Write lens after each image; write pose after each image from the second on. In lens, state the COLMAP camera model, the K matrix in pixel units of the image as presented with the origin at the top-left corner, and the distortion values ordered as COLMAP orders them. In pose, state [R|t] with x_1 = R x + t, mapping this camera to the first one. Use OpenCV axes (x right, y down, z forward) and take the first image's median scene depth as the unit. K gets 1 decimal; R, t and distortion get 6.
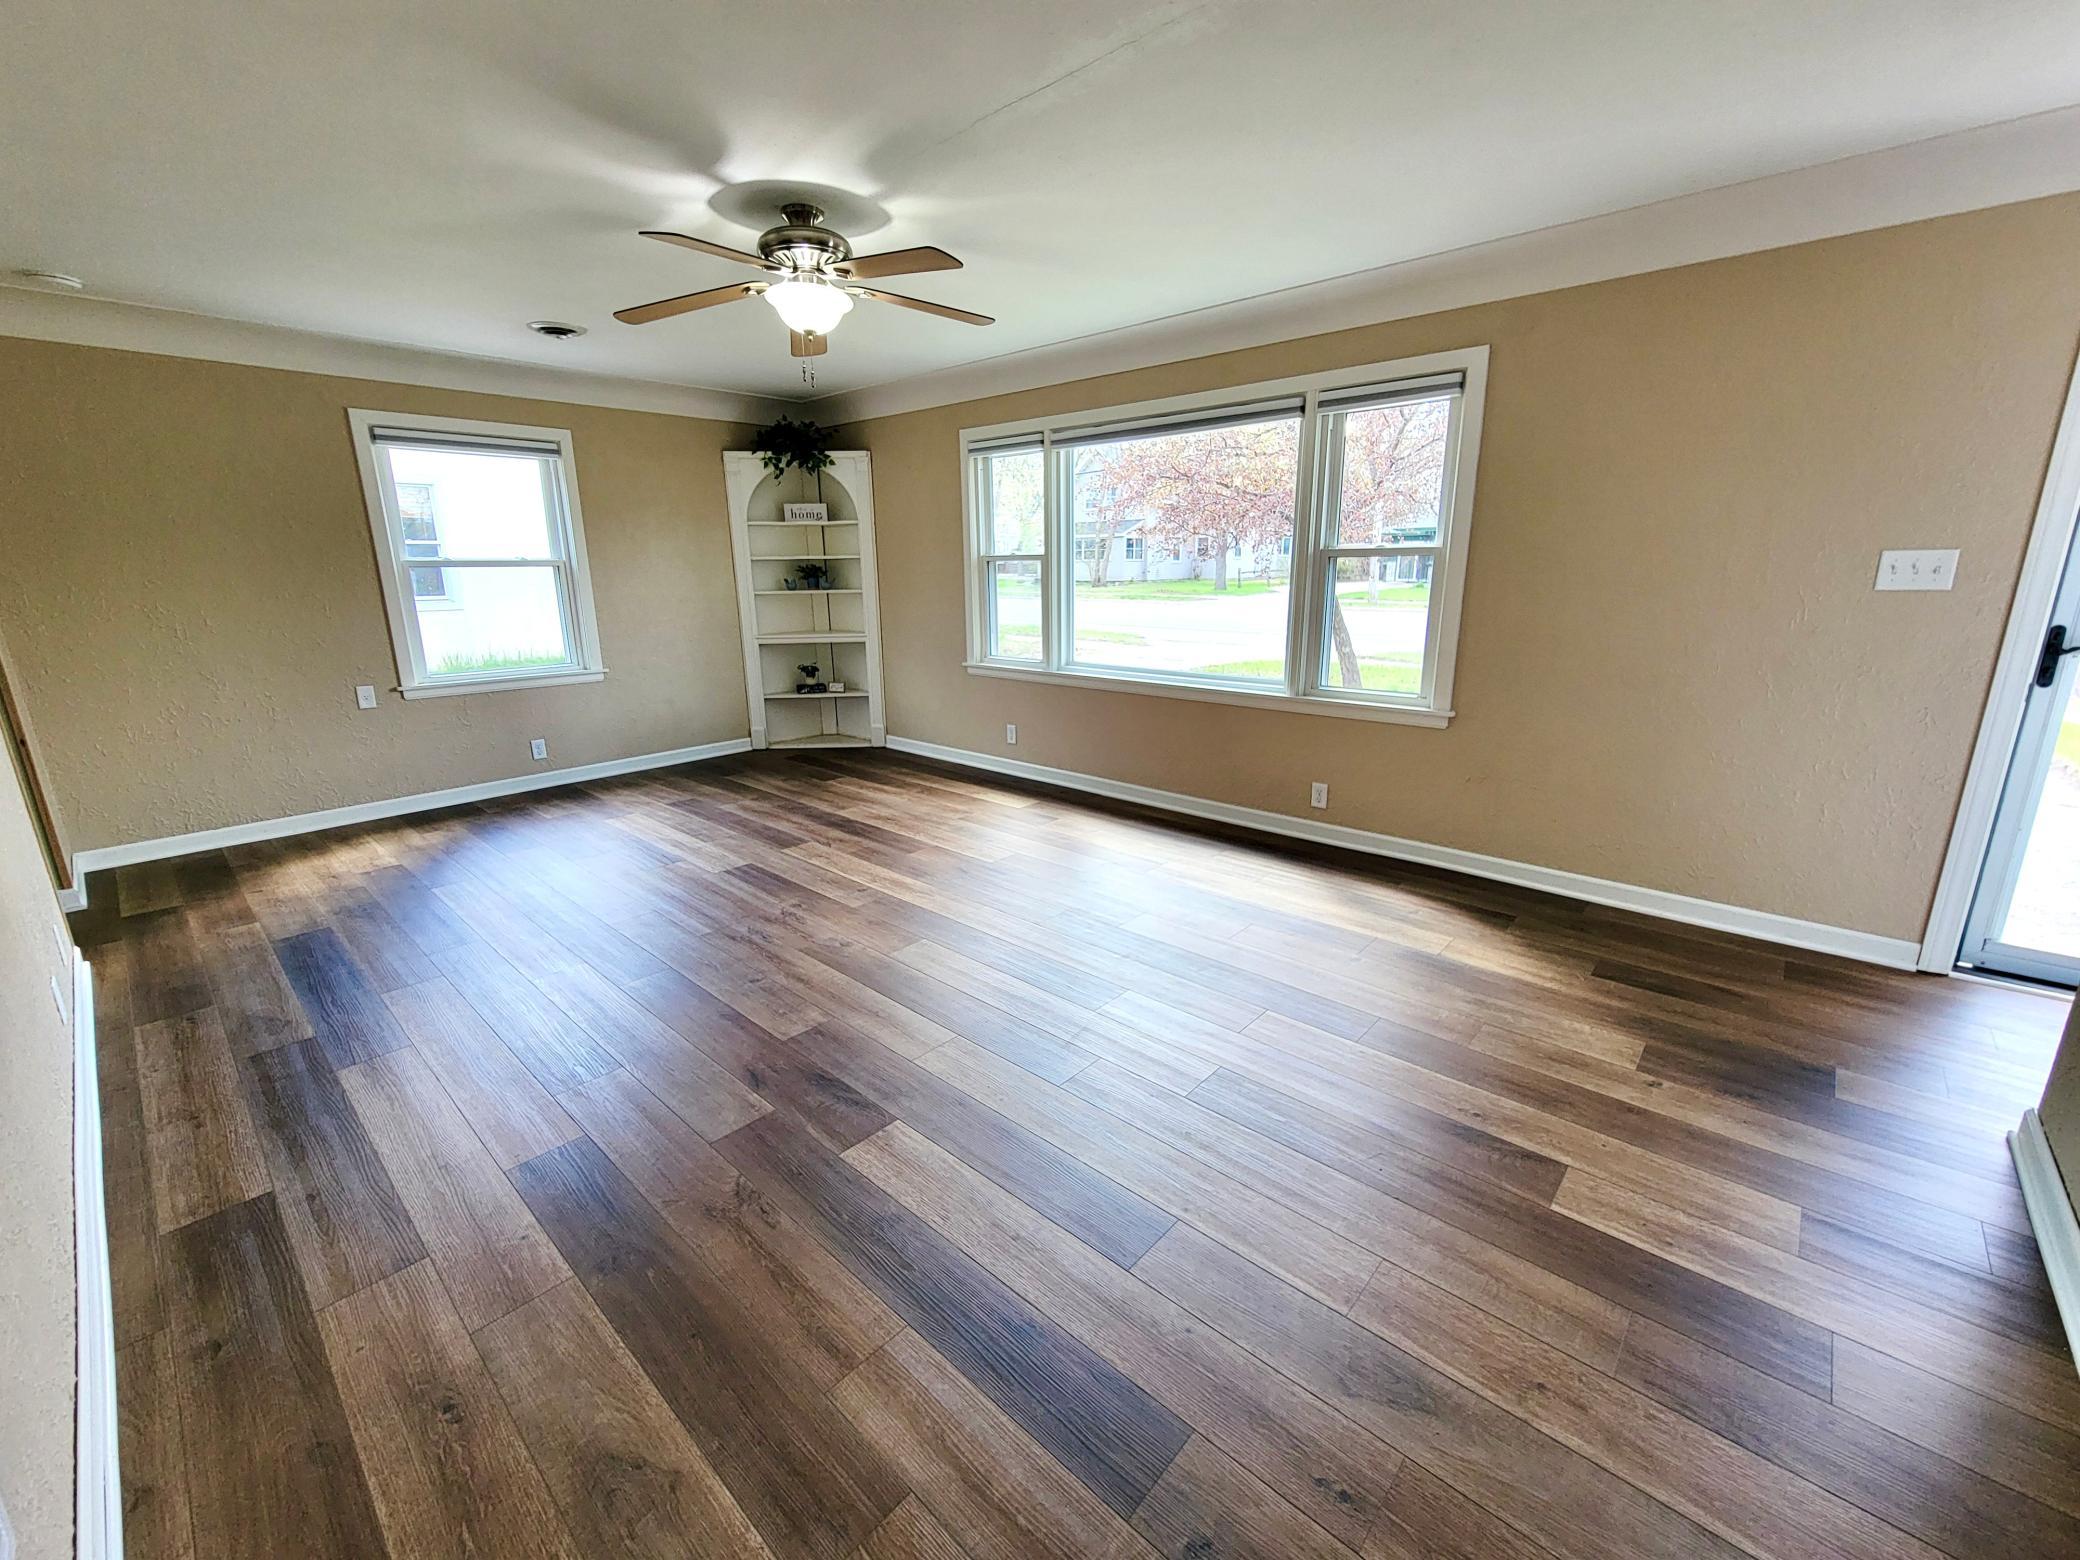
lens RADIAL K [[850.7, 0, 1031.7], [0, 850.7, 782.7], [0, 0, 1]] dist [-0.001175, -0.000309]
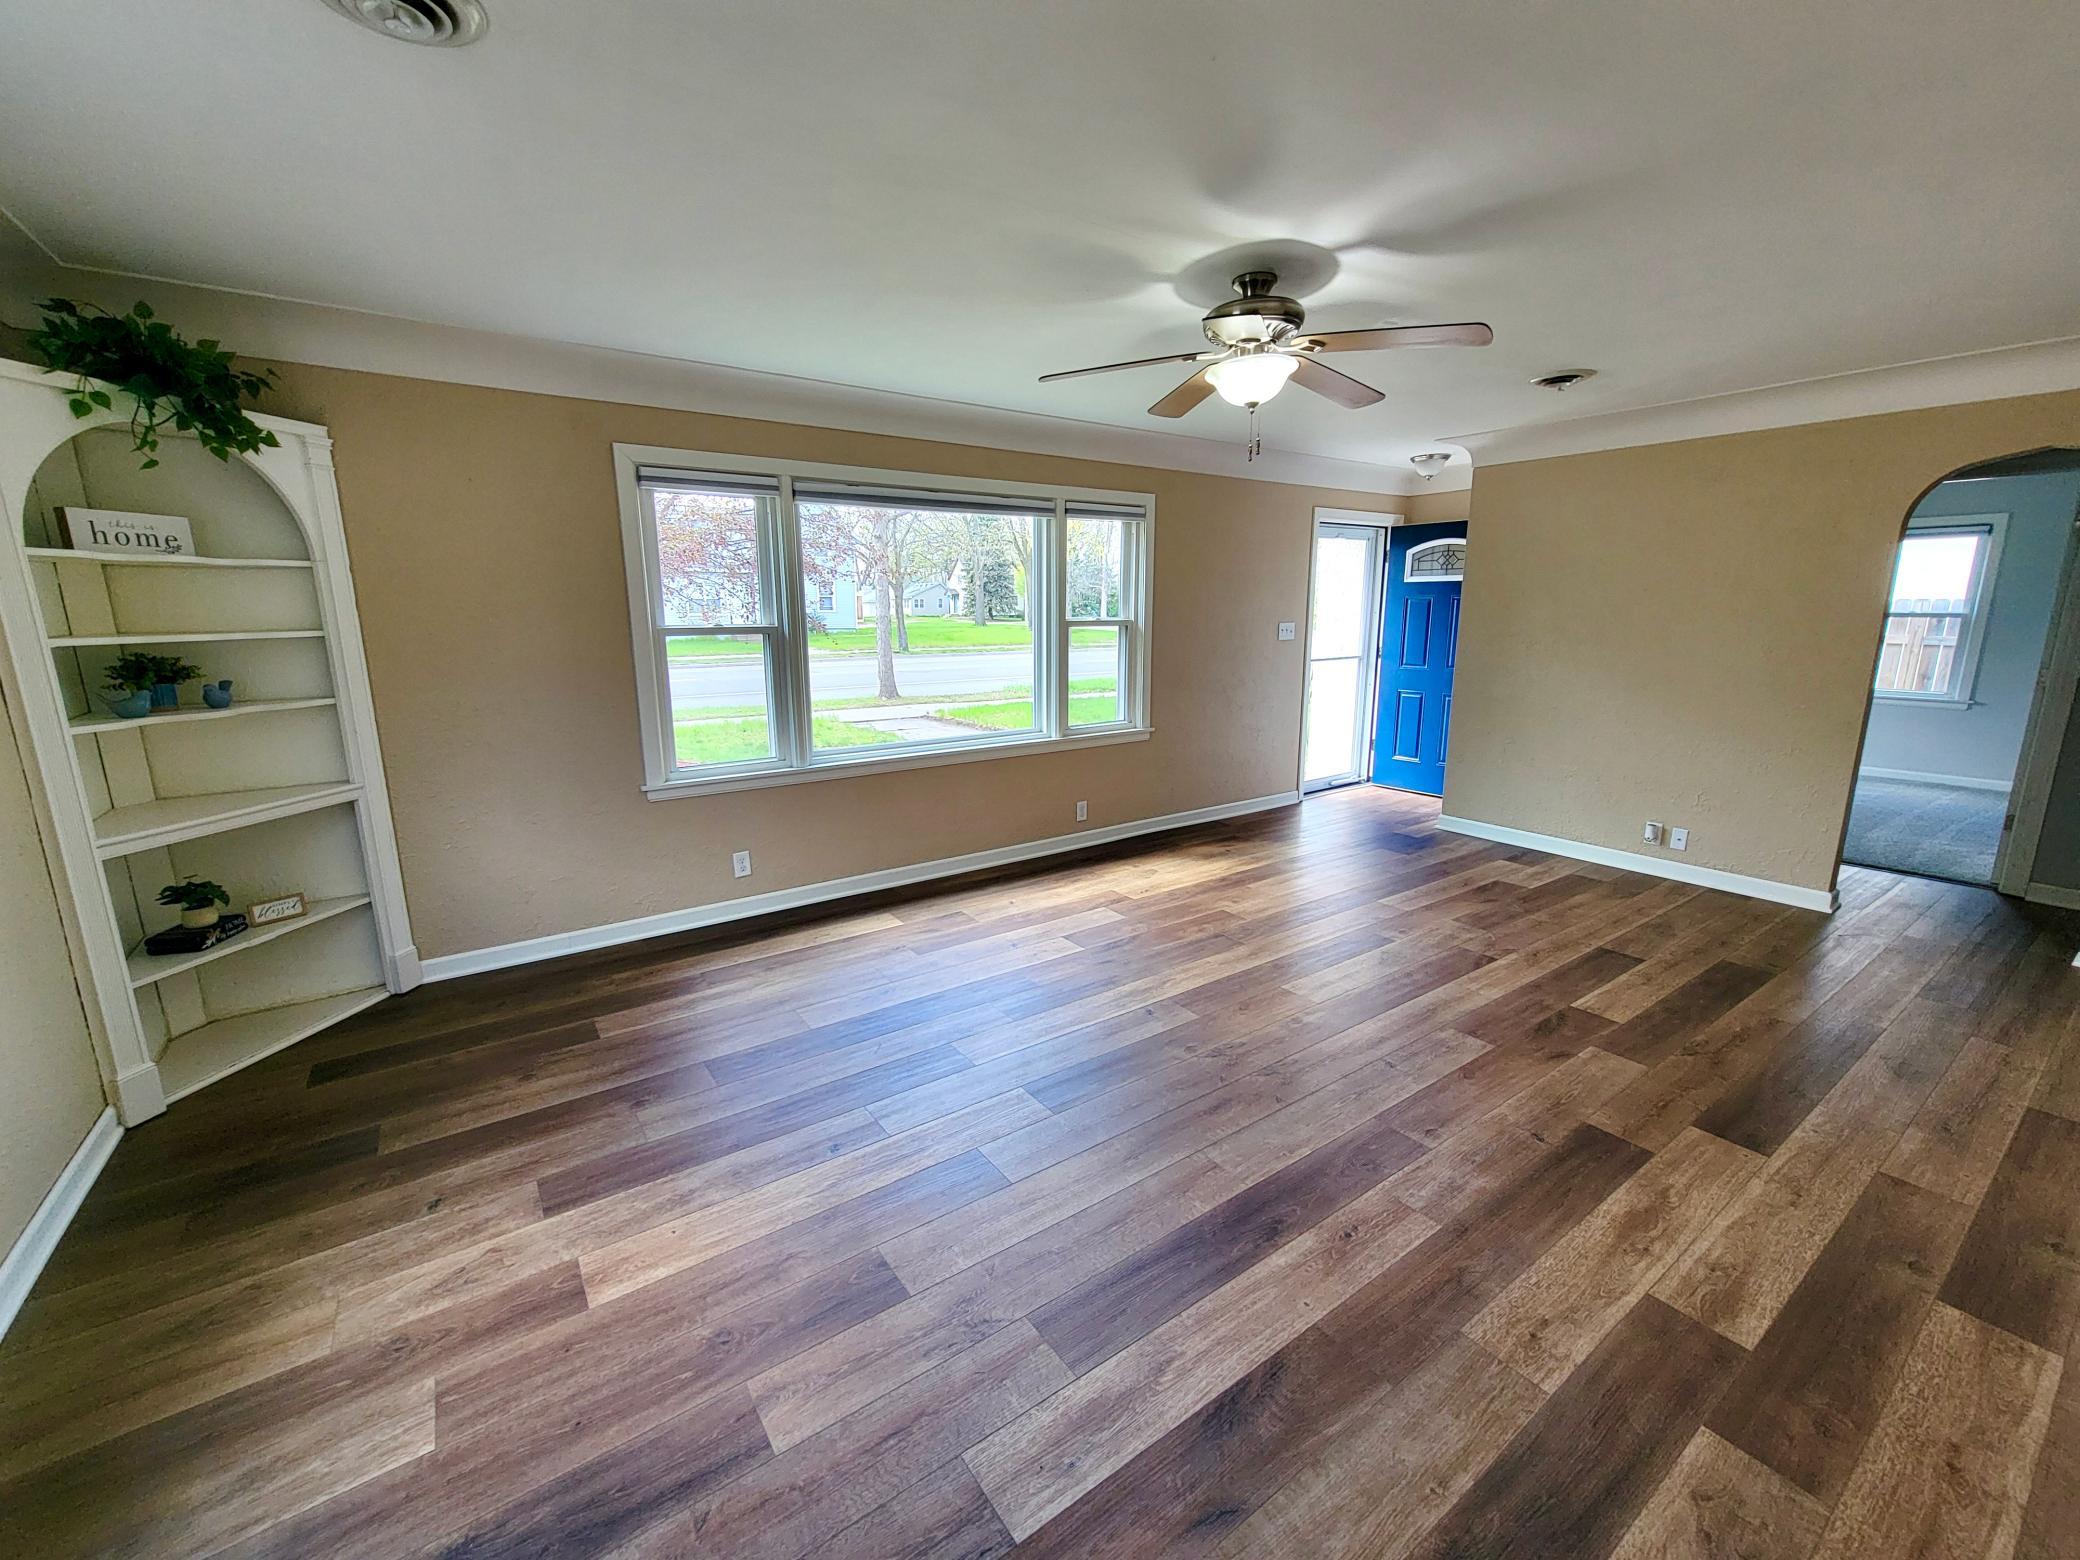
lens RADIAL K [[850.7, 0, 1031.7], [0, 850.7, 782.7], [0, 0, 1]] dist [-0.001175, -0.000309]
pose [[0.214326, -0.189412, 0.958221, -0.731380], [0.248090, 0.959403, 0.134155, -0.177039], [-0.944730, 0.208972, 0.252617, 0.609322]]
